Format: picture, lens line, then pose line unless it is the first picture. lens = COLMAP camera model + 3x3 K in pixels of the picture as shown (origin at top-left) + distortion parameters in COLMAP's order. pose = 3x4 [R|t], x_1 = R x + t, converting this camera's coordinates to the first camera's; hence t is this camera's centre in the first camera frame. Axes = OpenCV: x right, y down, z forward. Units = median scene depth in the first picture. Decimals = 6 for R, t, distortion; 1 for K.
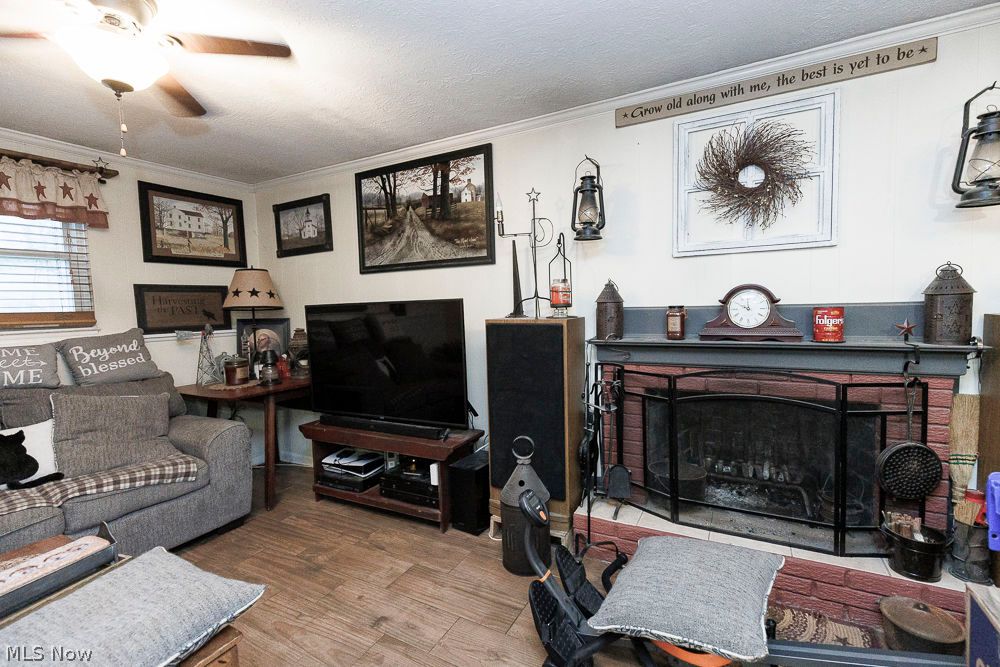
lens RADIAL K [[447.5, 0, 508.3], [0, 447.5, 330.8], [0, 0, 1]] dist [0.007066, -0.001080]
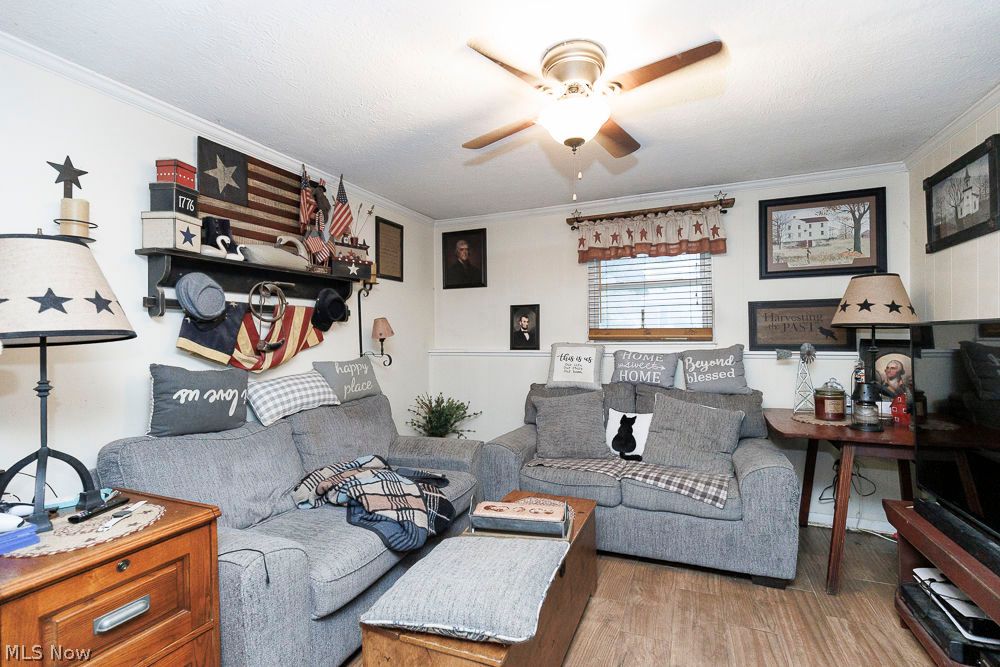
lens RADIAL K [[447.5, 0, 509.7], [0, 447.5, 332.7], [0, 0, 1]] dist [0.007066, -0.001080]
pose [[0.104202, 0.026531, -0.994202, 0.180973], [-0.050542, 0.998494, 0.021348, -0.033397], [0.993271, 0.048025, 0.105386, 0.430592]]
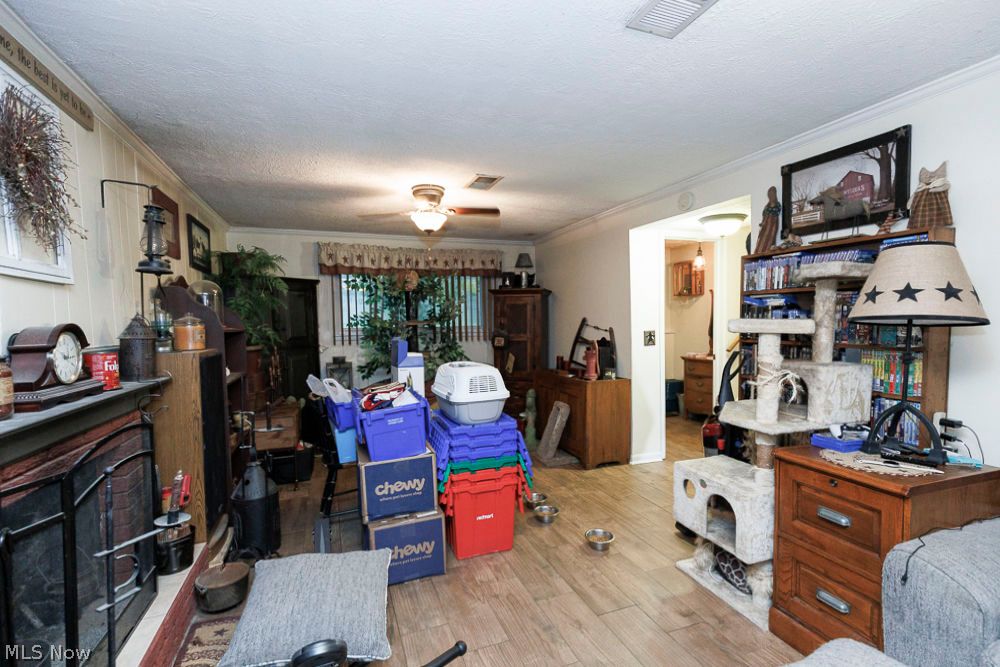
lens RADIAL K [[447.5, 0, 490.9], [0, 447.5, 341.3], [0, 0, 1]] dist [0.007066, -0.001080]
pose [[-0.739393, 0.015148, 0.673104, -0.396118], [0.082213, 0.994297, 0.067933, -0.057524], [-0.668236, 0.105567, -0.736421, 0.901832]]
